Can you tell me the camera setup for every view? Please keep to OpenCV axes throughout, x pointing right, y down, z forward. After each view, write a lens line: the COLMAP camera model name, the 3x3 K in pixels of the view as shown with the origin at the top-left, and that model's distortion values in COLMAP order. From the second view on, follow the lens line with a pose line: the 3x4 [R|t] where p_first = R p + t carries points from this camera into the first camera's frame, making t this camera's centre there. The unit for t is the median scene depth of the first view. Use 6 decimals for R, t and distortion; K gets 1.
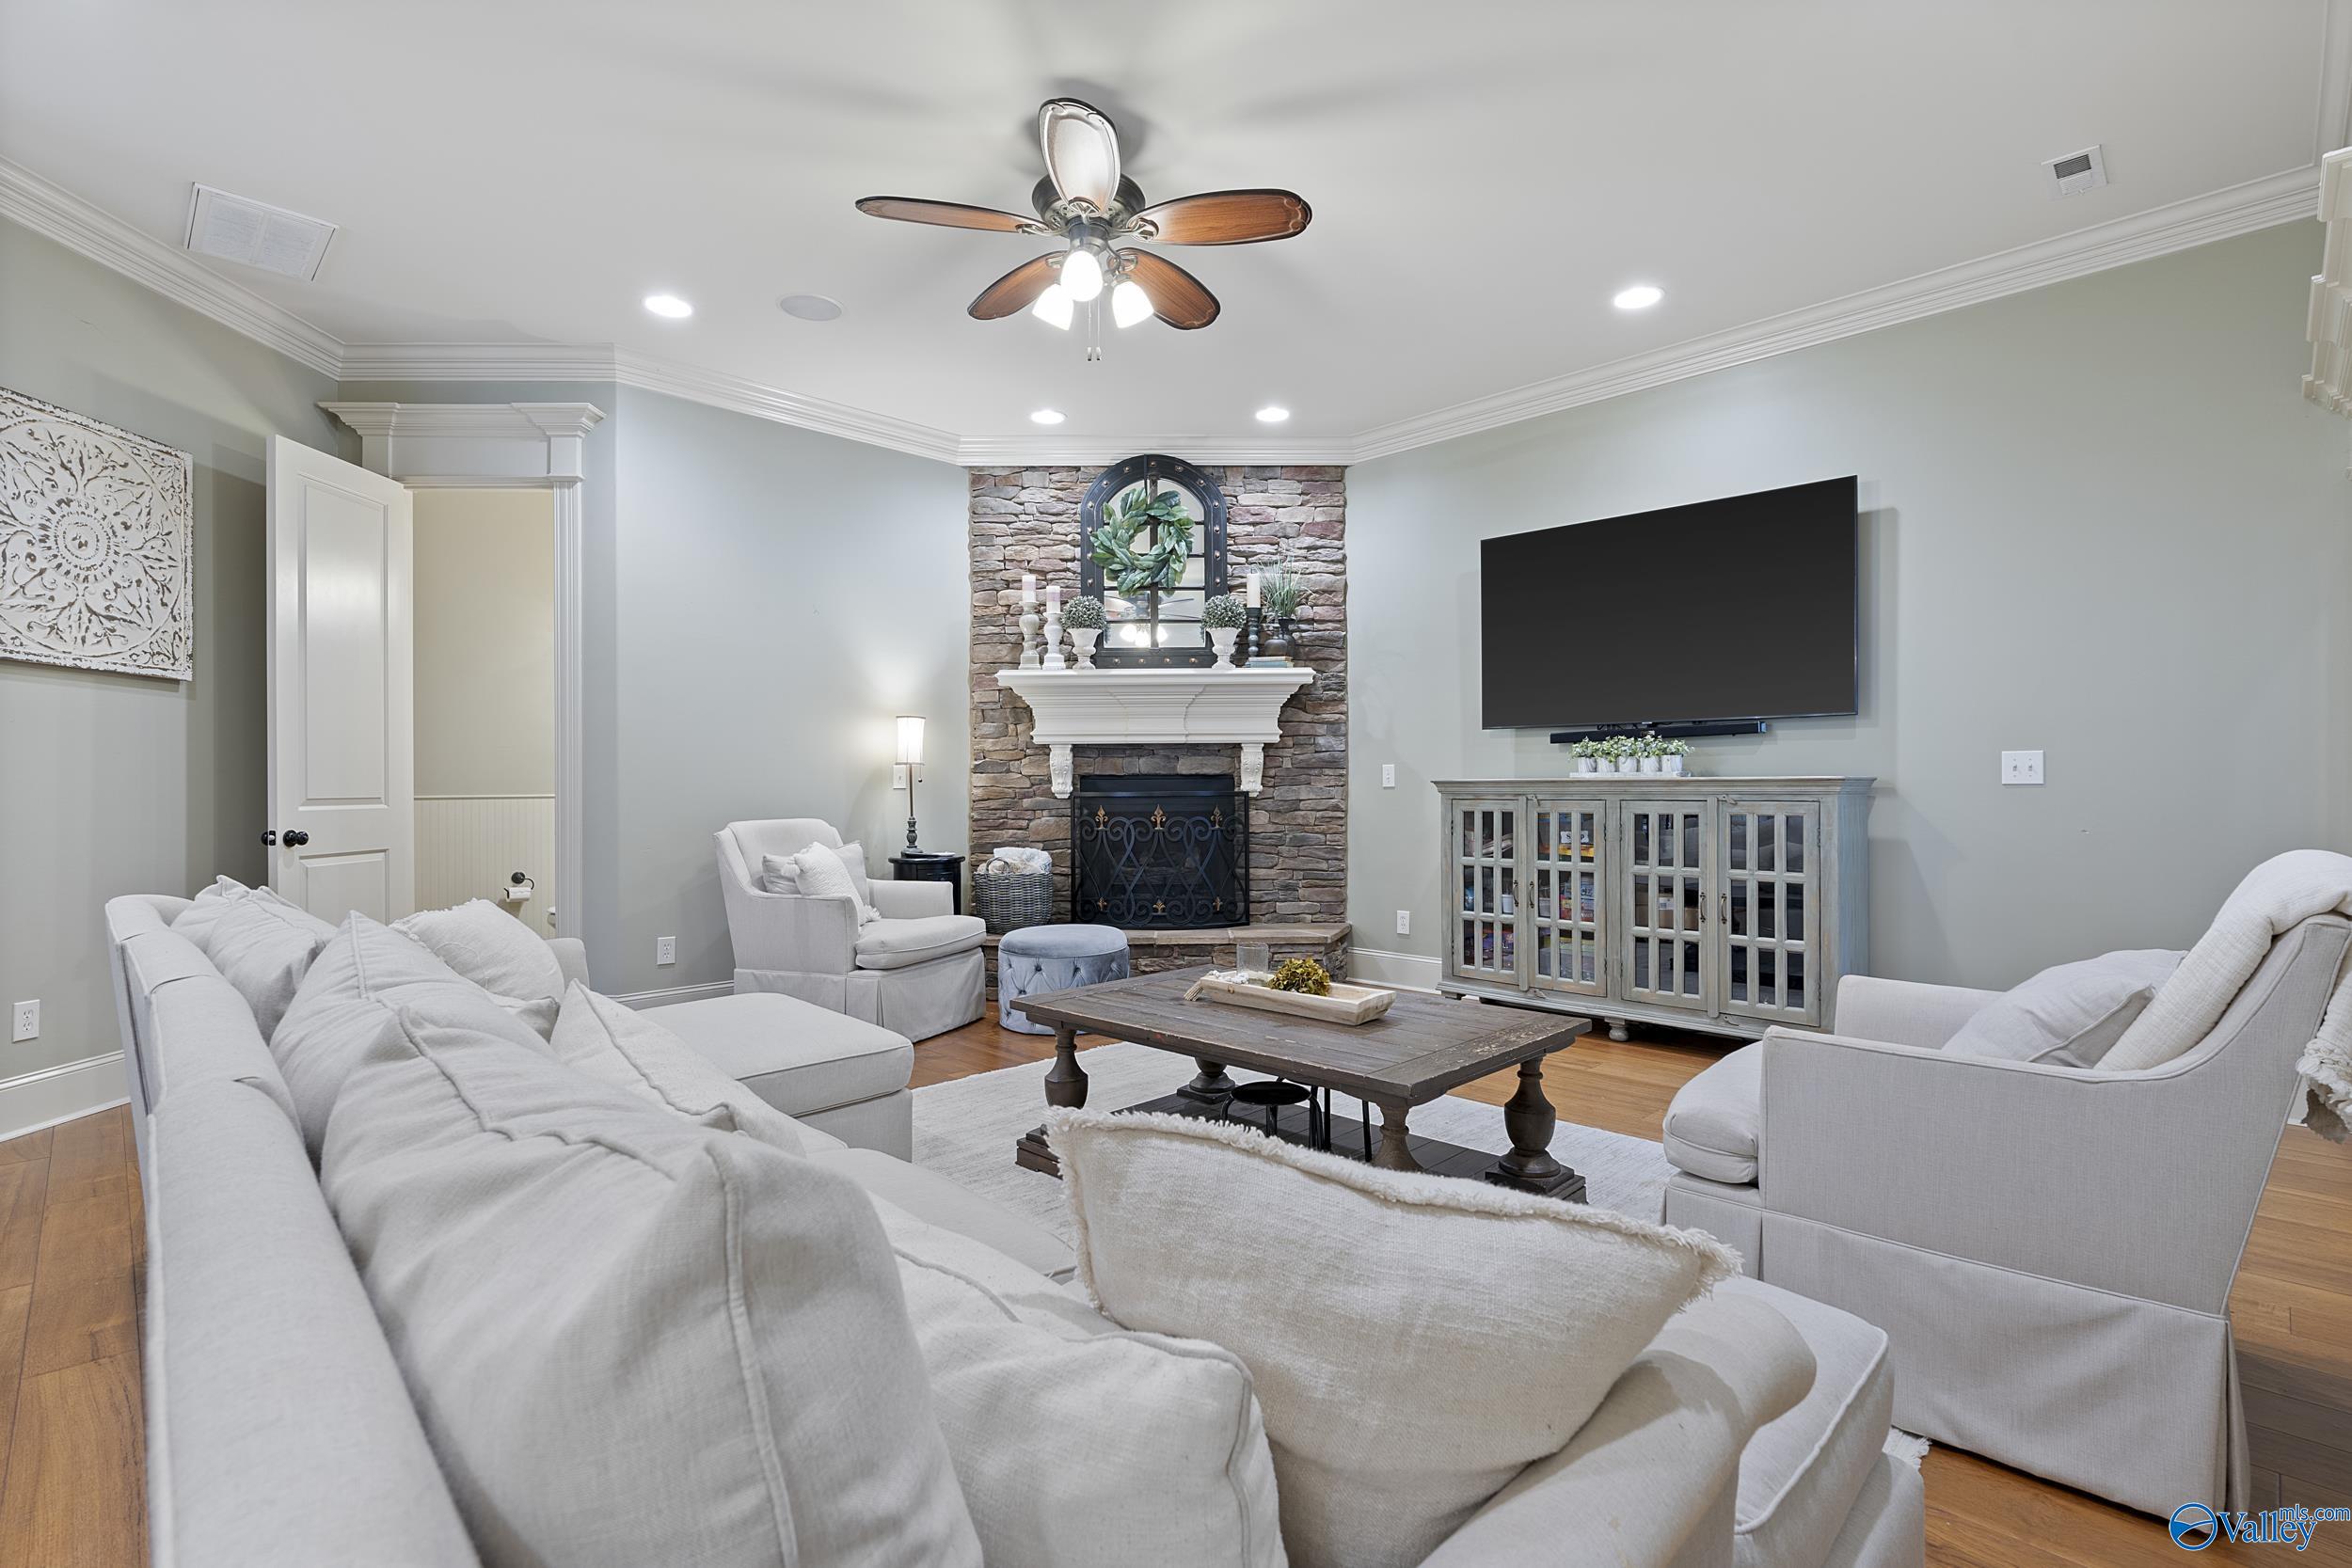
lens RADIAL K [[1084.1, 0, 1183.4], [0, 1084.1, 790.1], [0, 0, 1]] dist [-0.003379, -0.001143]
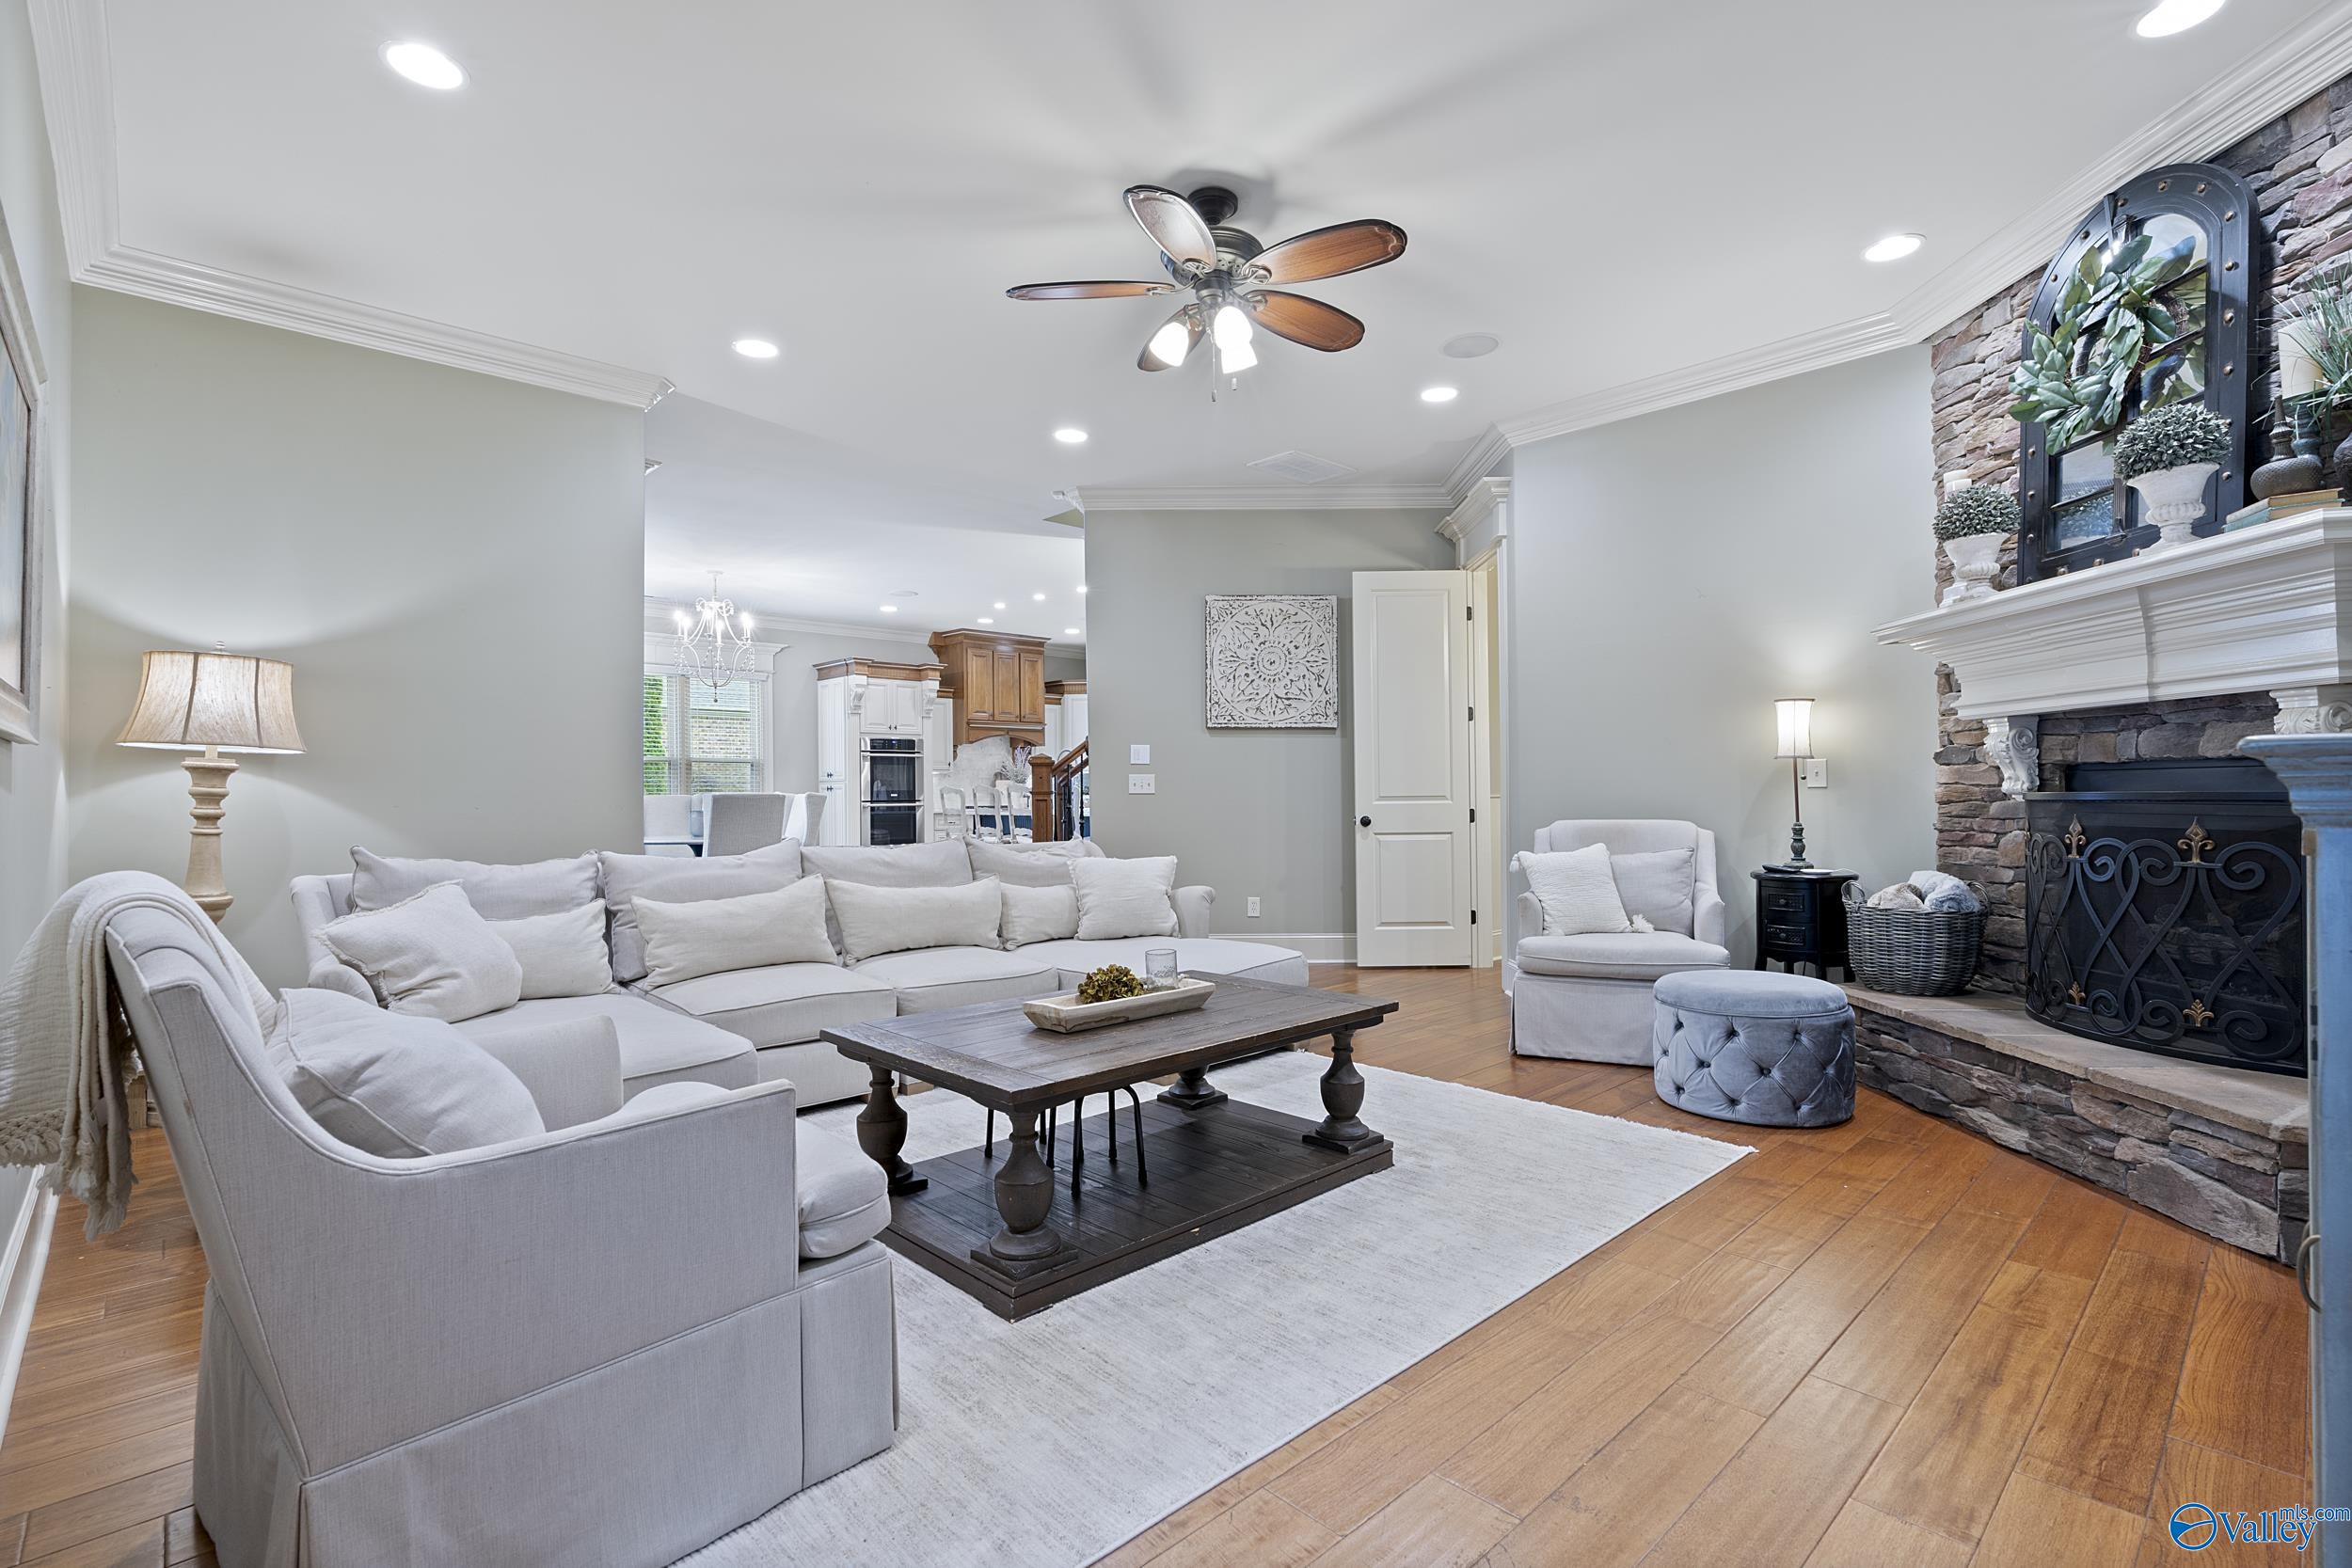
lens RADIAL K [[1084.1, 0, 1183.8], [0, 1084.1, 783.6], [0, 0, 1]] dist [-0.003379, -0.001143]
pose [[-0.025829, -0.006528, -0.999645, 0.560842], [0.004213, 0.999969, -0.006639, -0.001116], [0.999658, -0.004383, -0.025800, 0.556319]]
